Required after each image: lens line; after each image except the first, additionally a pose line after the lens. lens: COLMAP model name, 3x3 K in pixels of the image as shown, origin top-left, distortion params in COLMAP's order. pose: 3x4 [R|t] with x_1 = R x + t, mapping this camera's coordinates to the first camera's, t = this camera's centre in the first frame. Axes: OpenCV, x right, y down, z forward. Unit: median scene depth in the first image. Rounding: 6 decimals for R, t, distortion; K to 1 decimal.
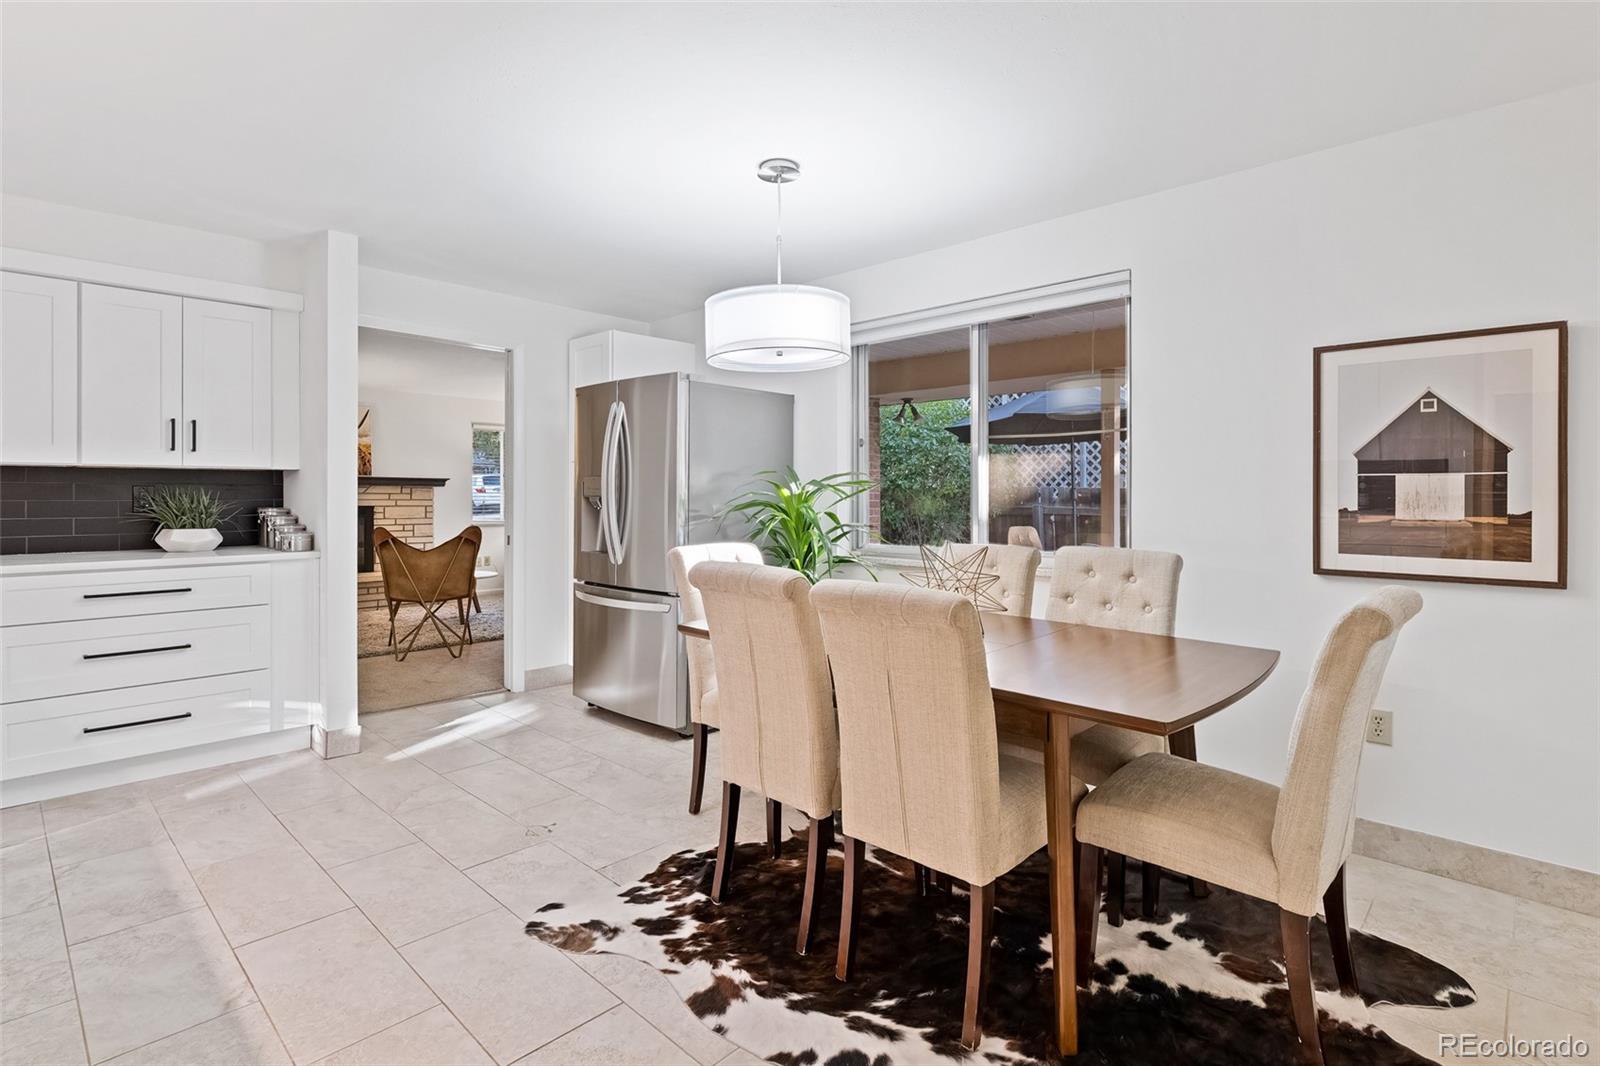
lens RADIAL K [[785.8, 0, 794.8], [0, 785.8, 497.1], [0, 0, 1]] dist [-0.003108, -0.000501]
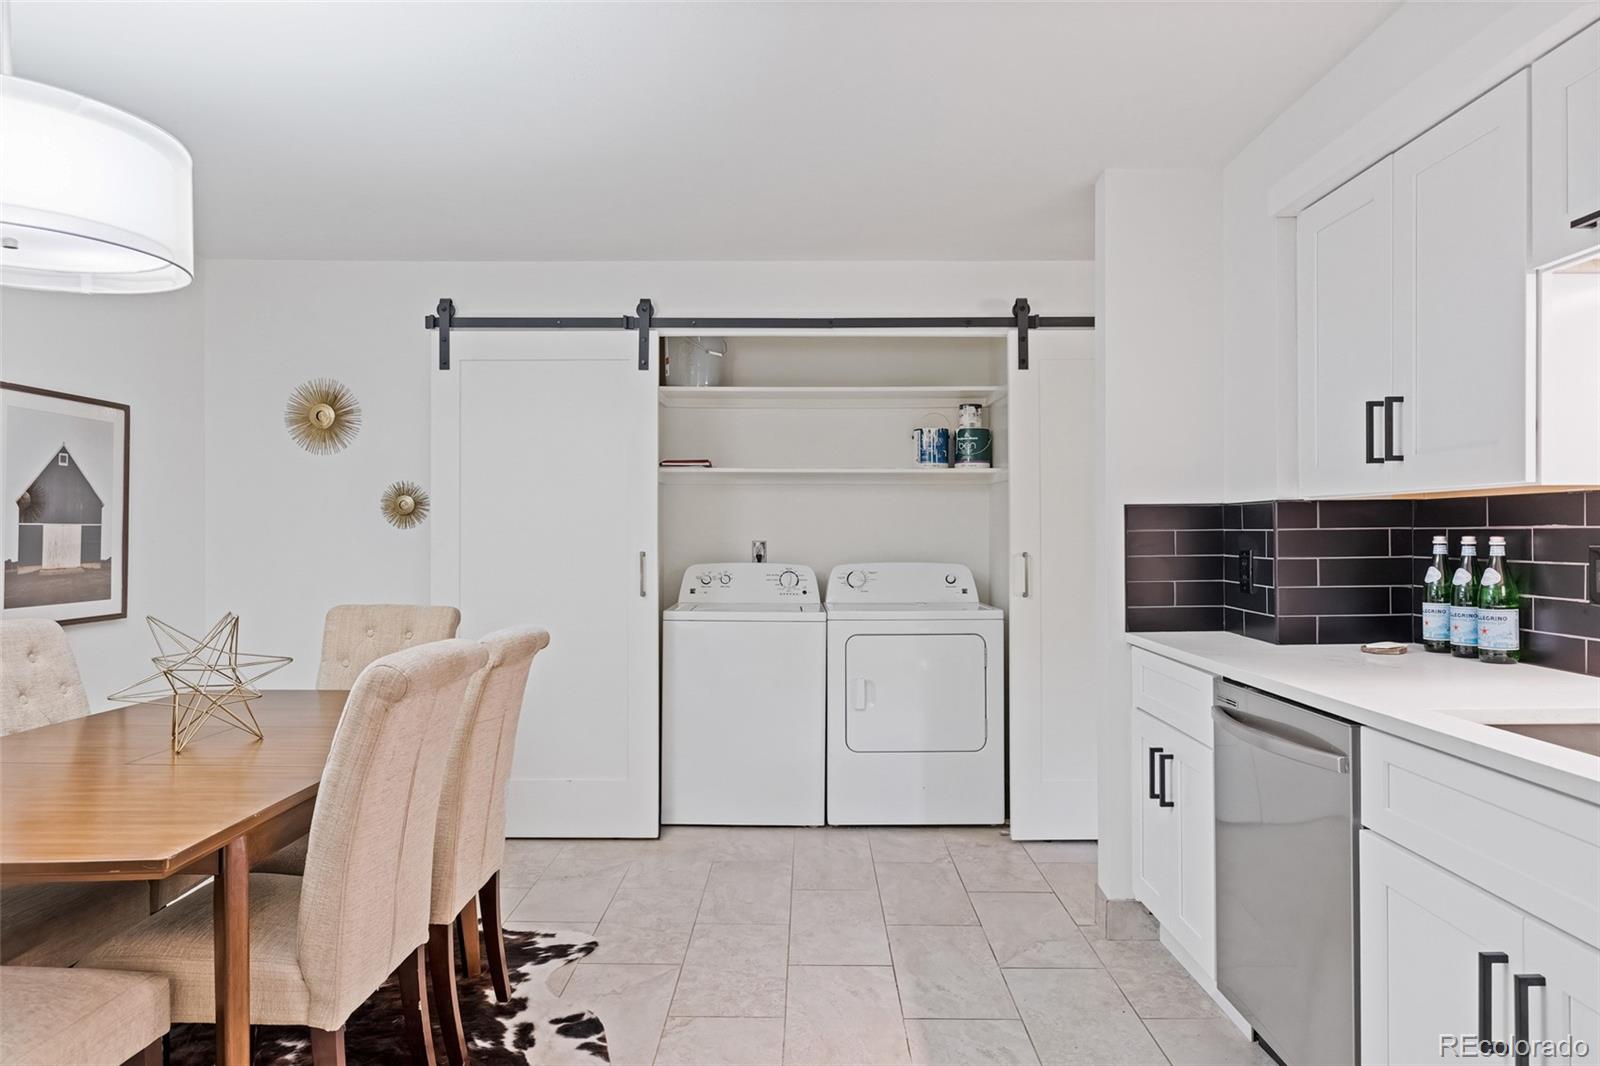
lens RADIAL K [[996.2, 0, 779.2], [0, 996.2, 526.5], [0, 0, 1]] dist [0.009430, -0.007207]
pose [[-0.673350, 0.004140, 0.739312, -0.761034], [0.005953, 0.999982, -0.000179, -0.019054], [-0.739300, 0.004281, -0.673363, 1.087063]]
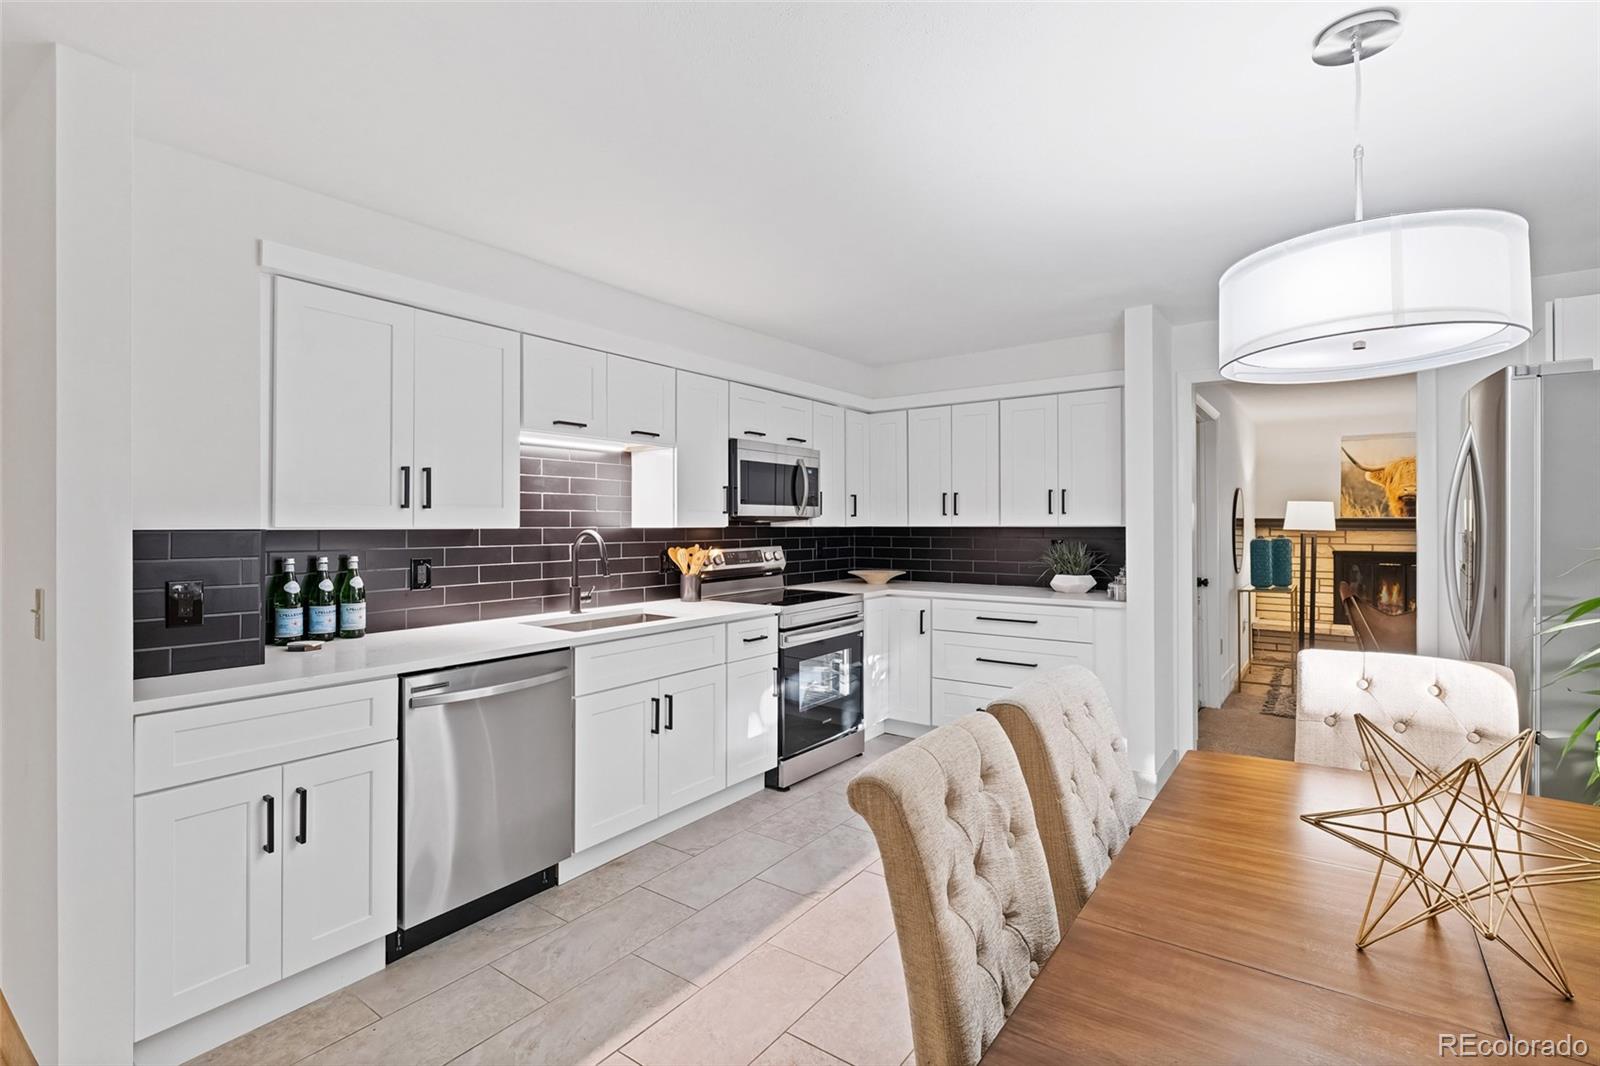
lens RADIAL K [[754.1, 0, 774.1], [0, 754.1, 521.4], [0, 0, 1]] dist [-0.003847, -0.001614]
pose [[0.108383, -0.007286, -0.994083, 0.498945], [-0.001900, 0.999970, -0.007537, -0.046233], [0.994107, 0.002705, 0.108365, 0.513052]]
